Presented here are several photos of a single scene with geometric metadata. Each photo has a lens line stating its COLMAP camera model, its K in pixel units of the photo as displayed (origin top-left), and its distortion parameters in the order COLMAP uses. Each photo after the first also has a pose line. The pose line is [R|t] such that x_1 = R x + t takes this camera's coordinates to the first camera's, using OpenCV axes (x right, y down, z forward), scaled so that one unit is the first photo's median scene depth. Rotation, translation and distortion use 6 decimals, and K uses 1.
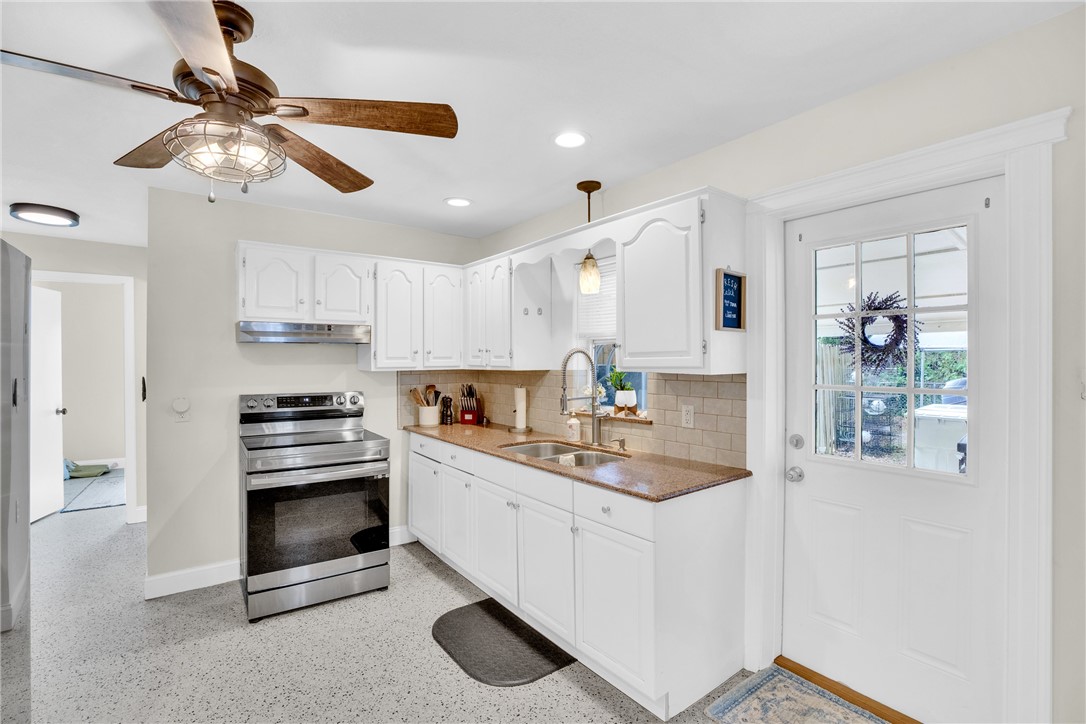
lens RADIAL K [[494.5, 0, 544.3], [0, 494.5, 362.0], [0, 0, 1]] dist [0.000115, 0.000117]
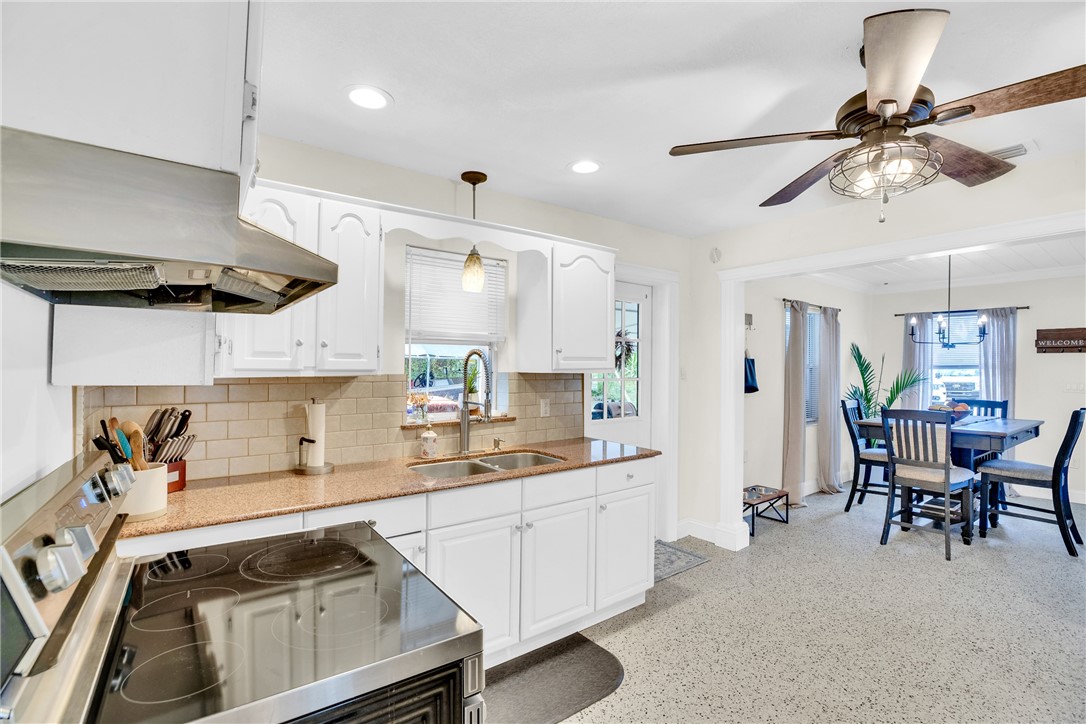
lens RADIAL K [[494.5, 0, 545.8], [0, 494.5, 362.3], [0, 0, 1]] dist [0.000115, 0.000117]
pose [[0.021845, 0.009777, 0.999714, -0.969524], [-0.000380, 0.999952, -0.009771, 0.005550], [-0.999761, -0.000166, 0.021847, 0.961084]]
